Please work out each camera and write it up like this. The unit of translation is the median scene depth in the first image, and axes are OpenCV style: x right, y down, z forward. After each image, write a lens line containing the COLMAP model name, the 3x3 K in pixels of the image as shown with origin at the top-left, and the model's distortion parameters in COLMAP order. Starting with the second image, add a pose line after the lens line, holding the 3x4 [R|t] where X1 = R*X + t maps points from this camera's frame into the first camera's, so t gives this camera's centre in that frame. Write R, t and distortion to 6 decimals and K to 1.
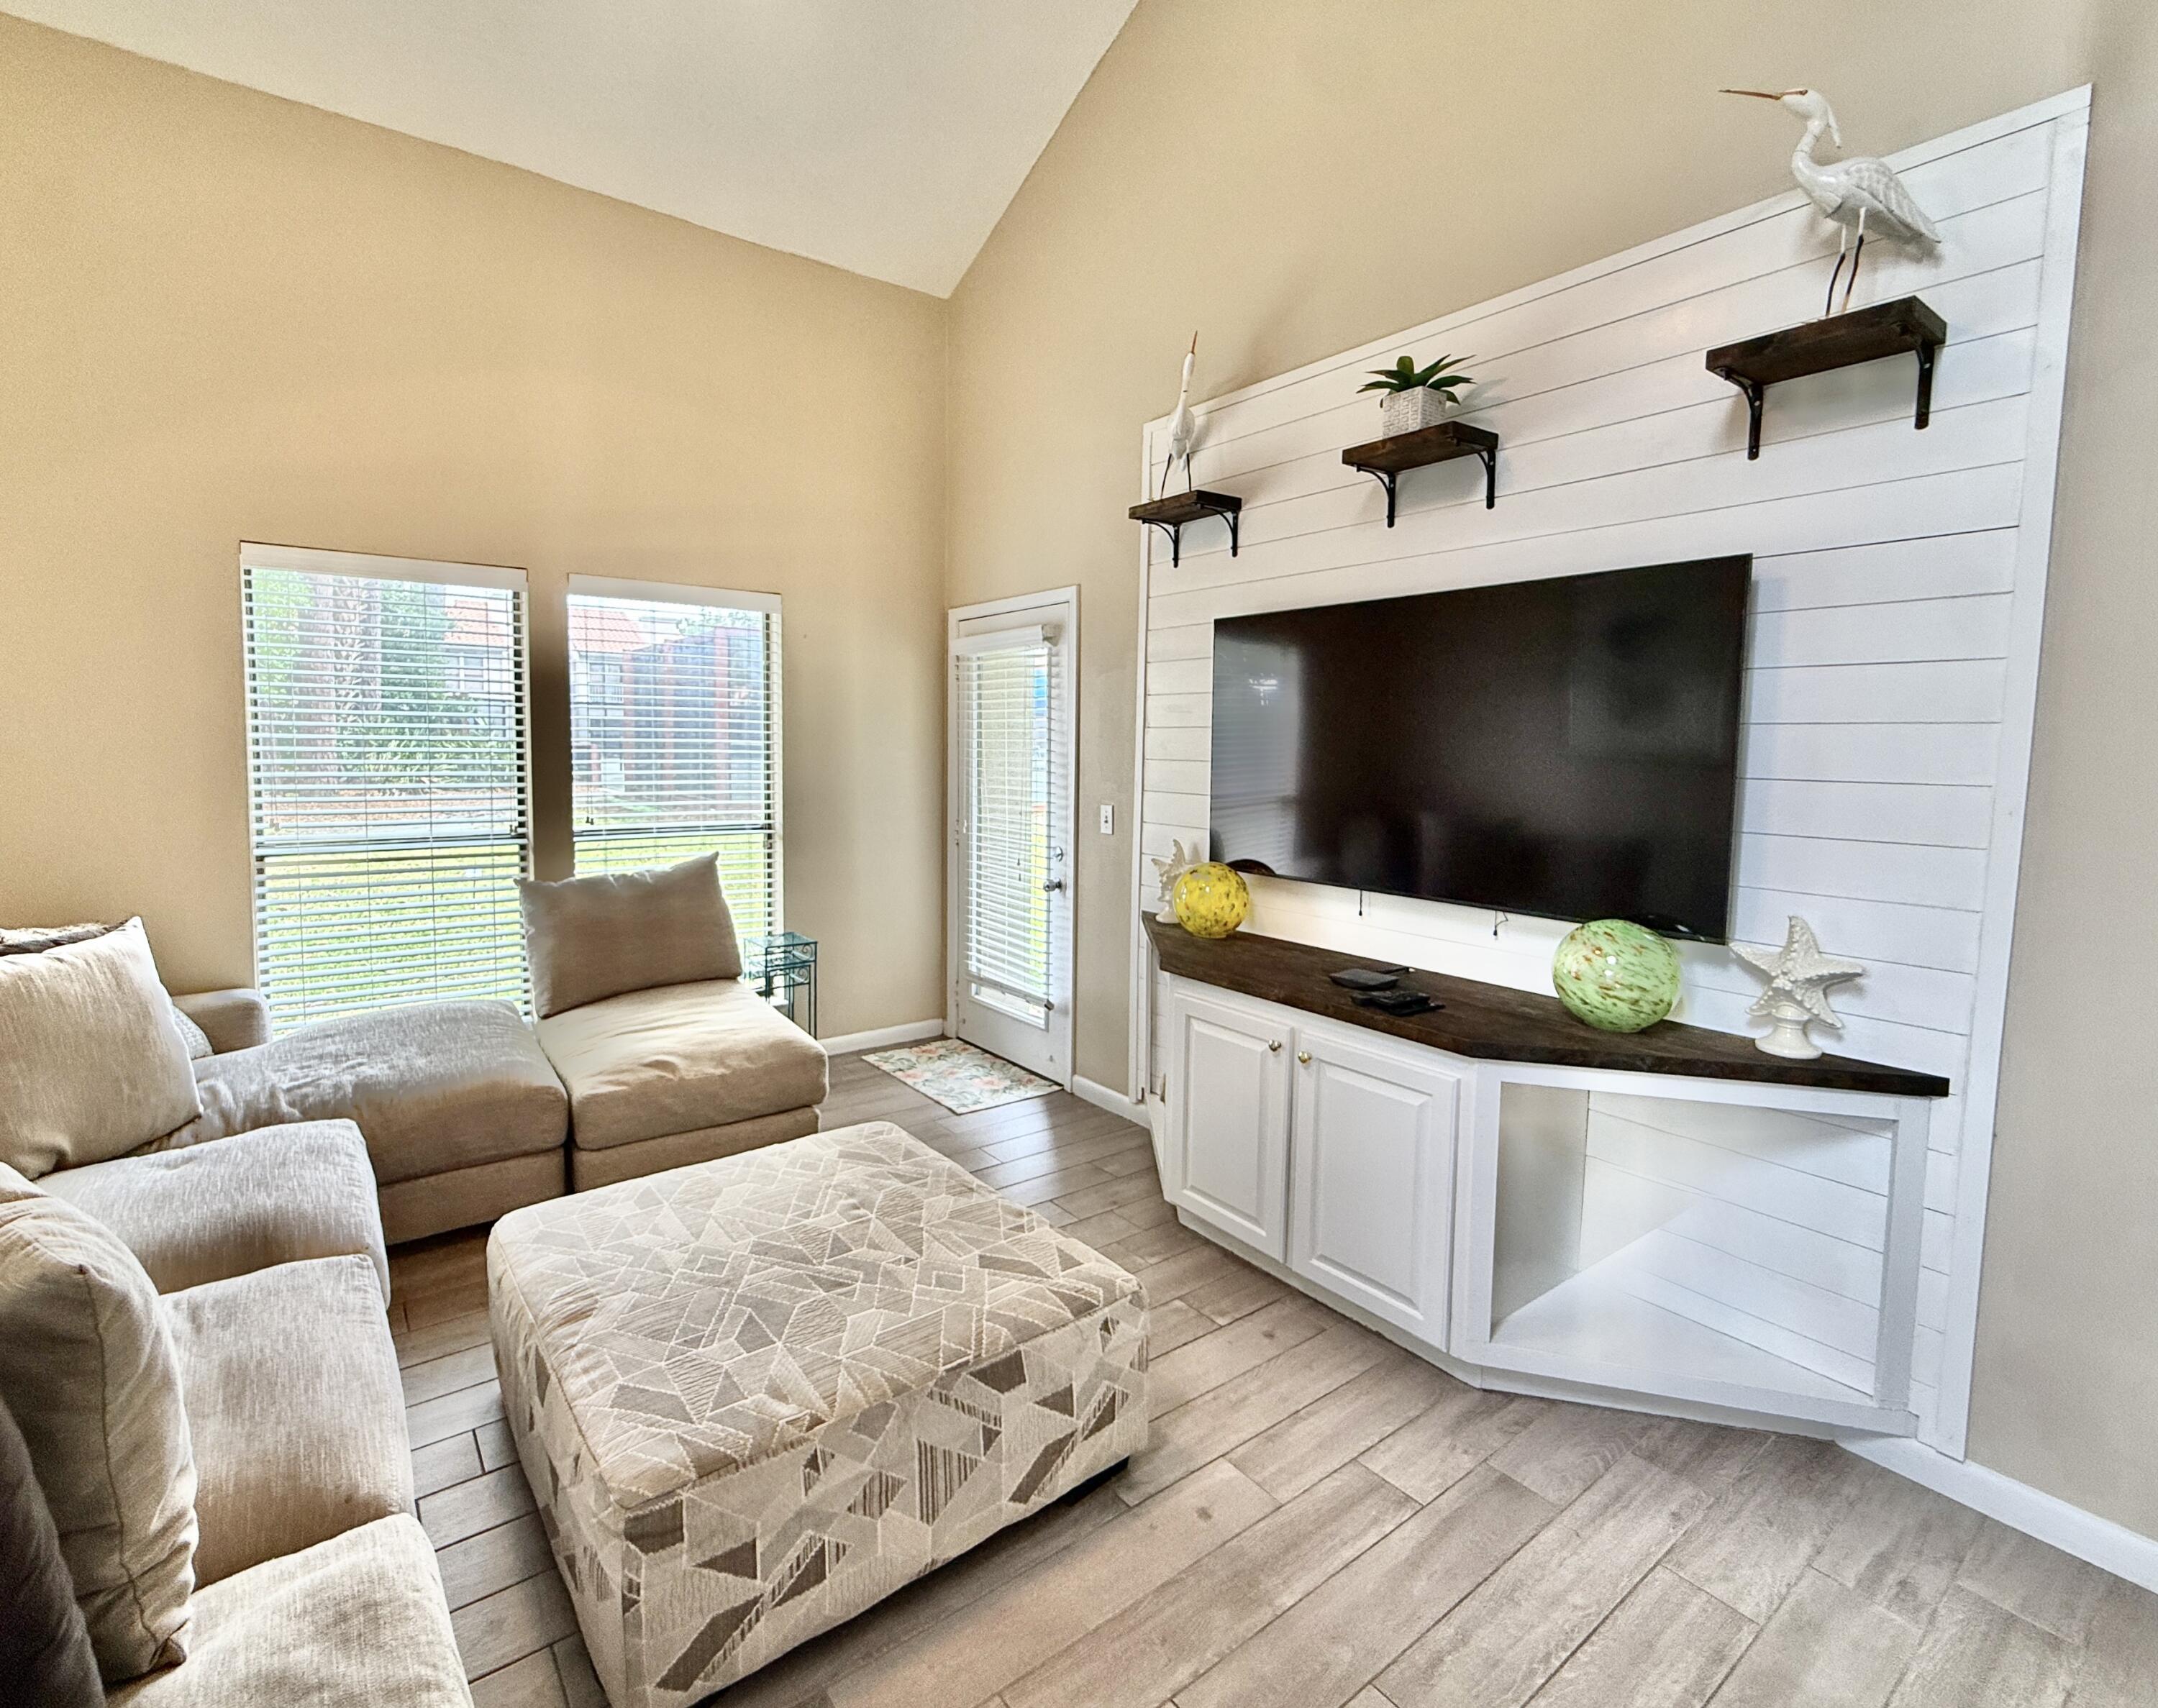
lens RADIAL K [[969.8, 0, 1079.0], [0, 969.8, 854.0], [0, 0, 1]] dist [0.003483, 0.000297]
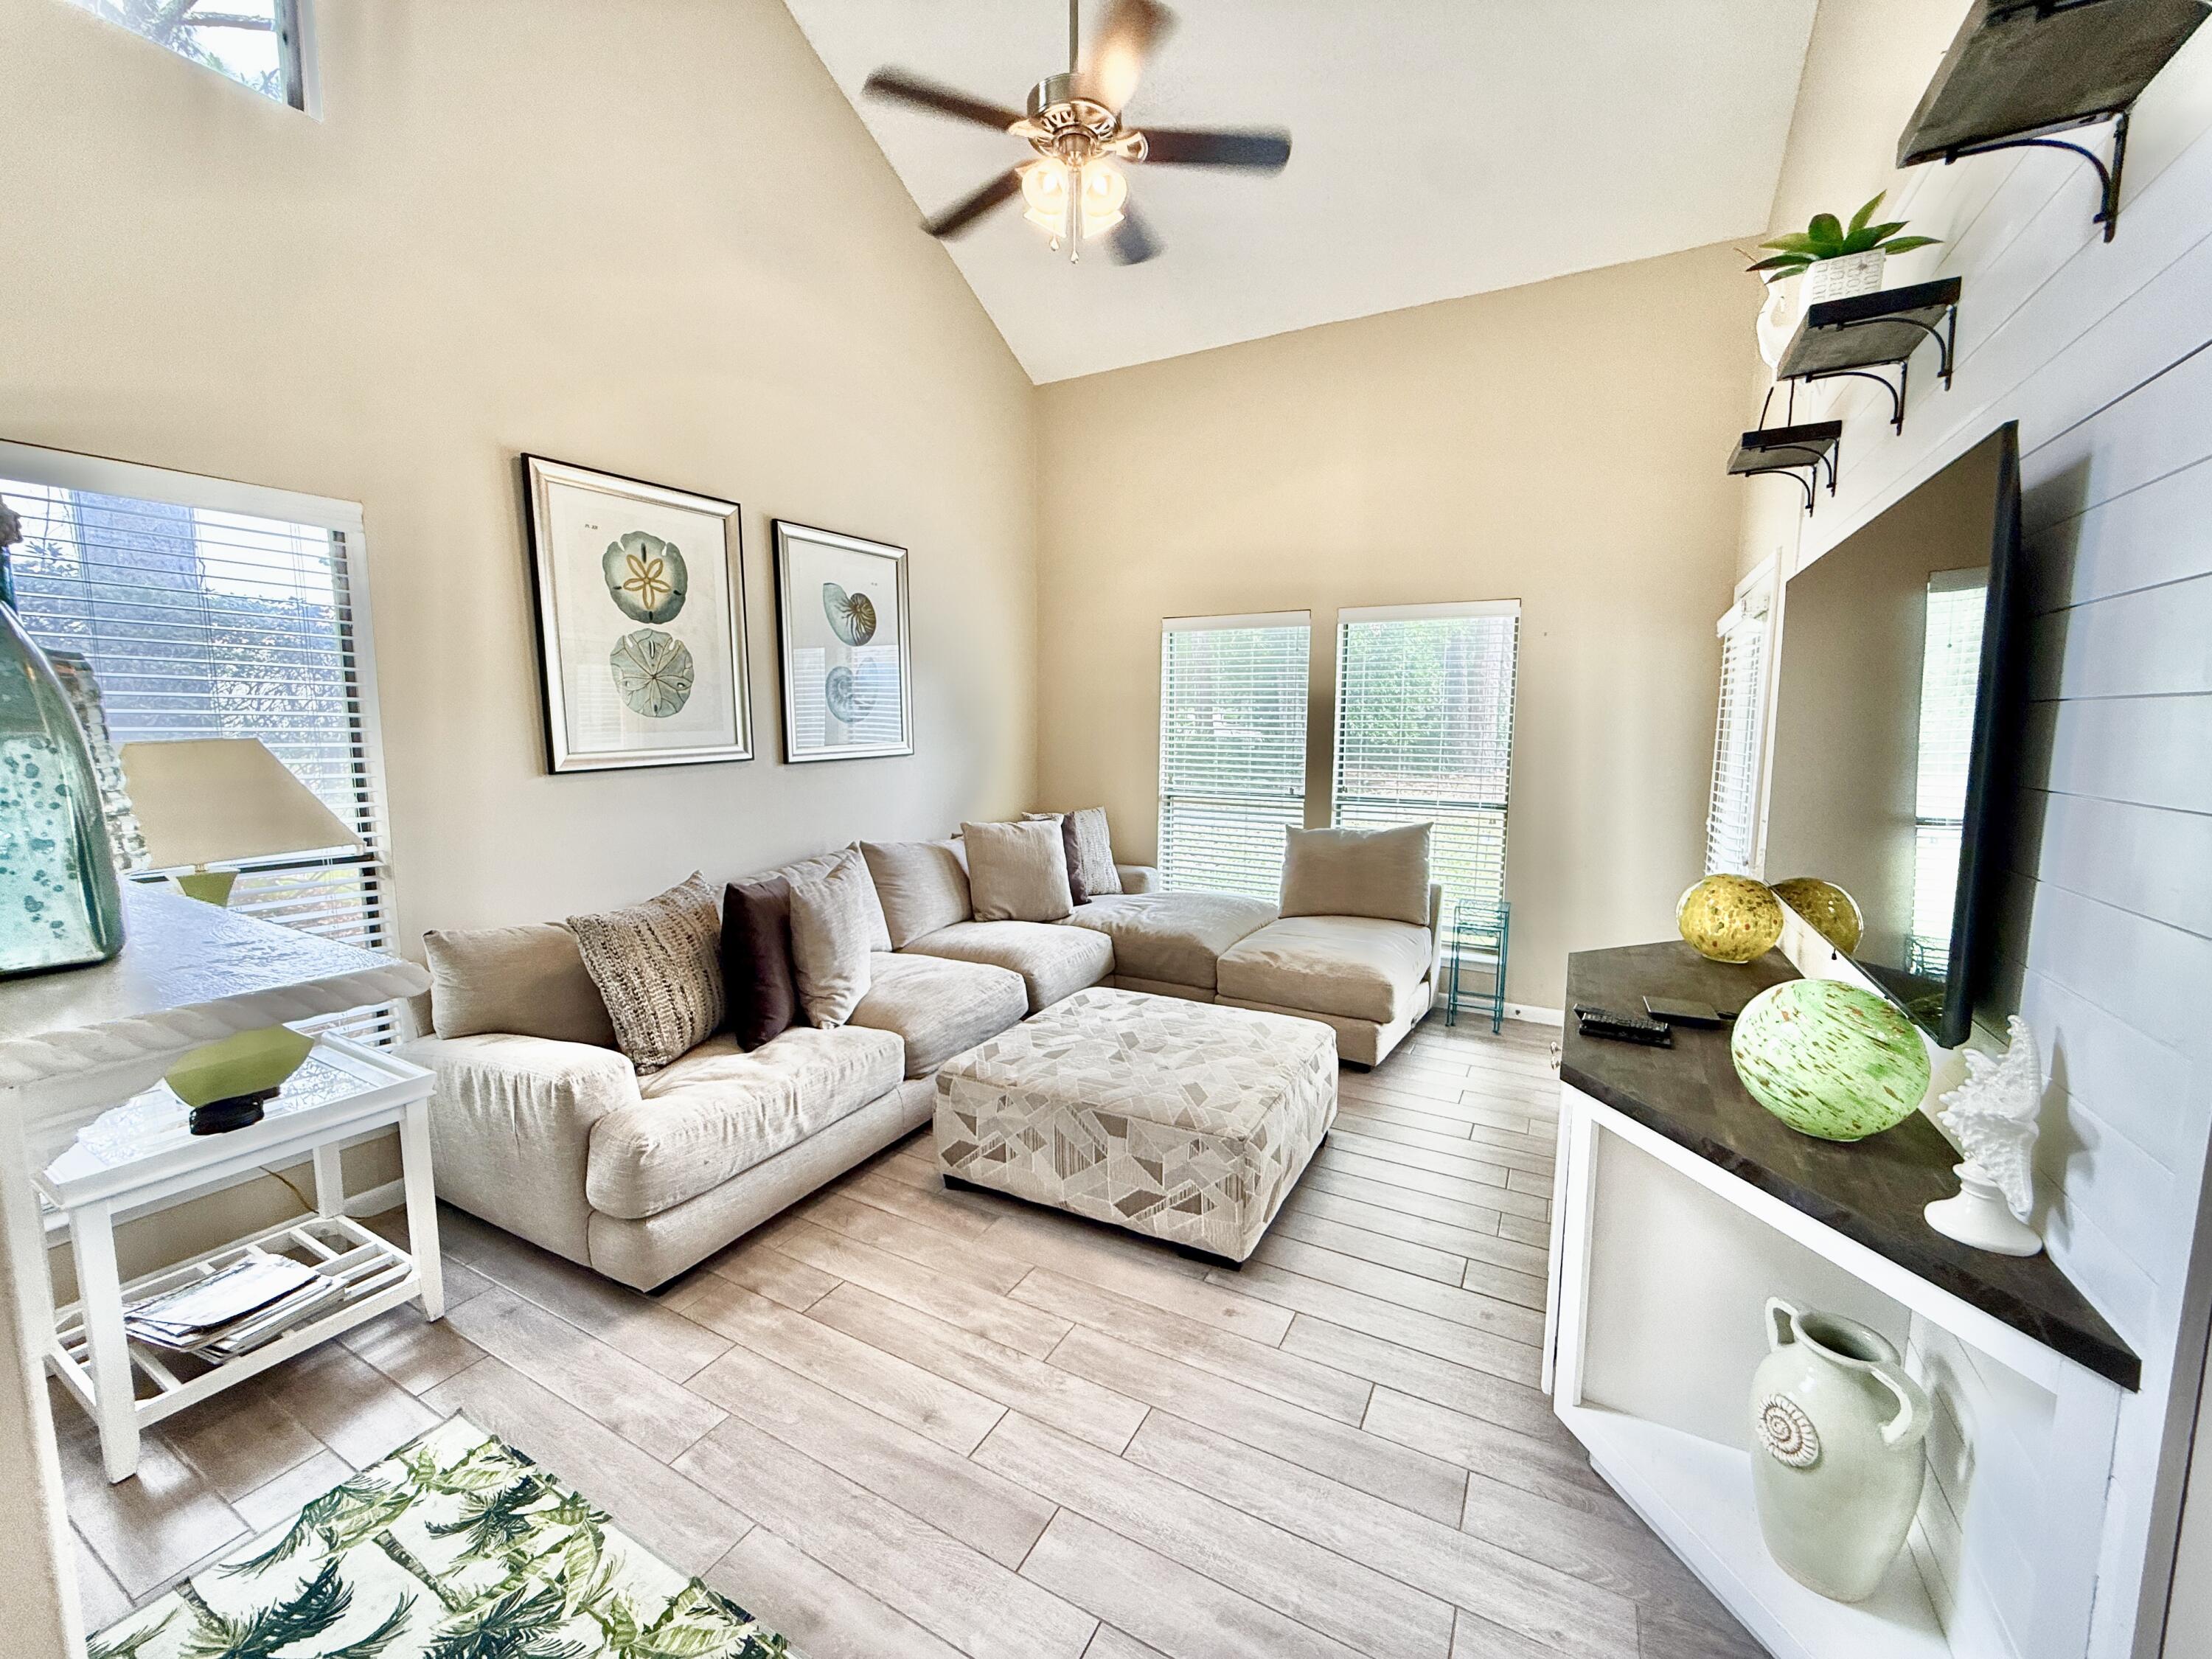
lens RADIAL K [[889.1, 0, 1095.5], [0, 889.1, 826.6], [0, 0, 1]] dist [-0.000078, 0.000361]
pose [[0.461855, 0.101181, -0.881165, 1.083132], [-0.103795, 0.992812, 0.059598, -0.048266], [0.880861, 0.063935, 0.469037, 0.214581]]
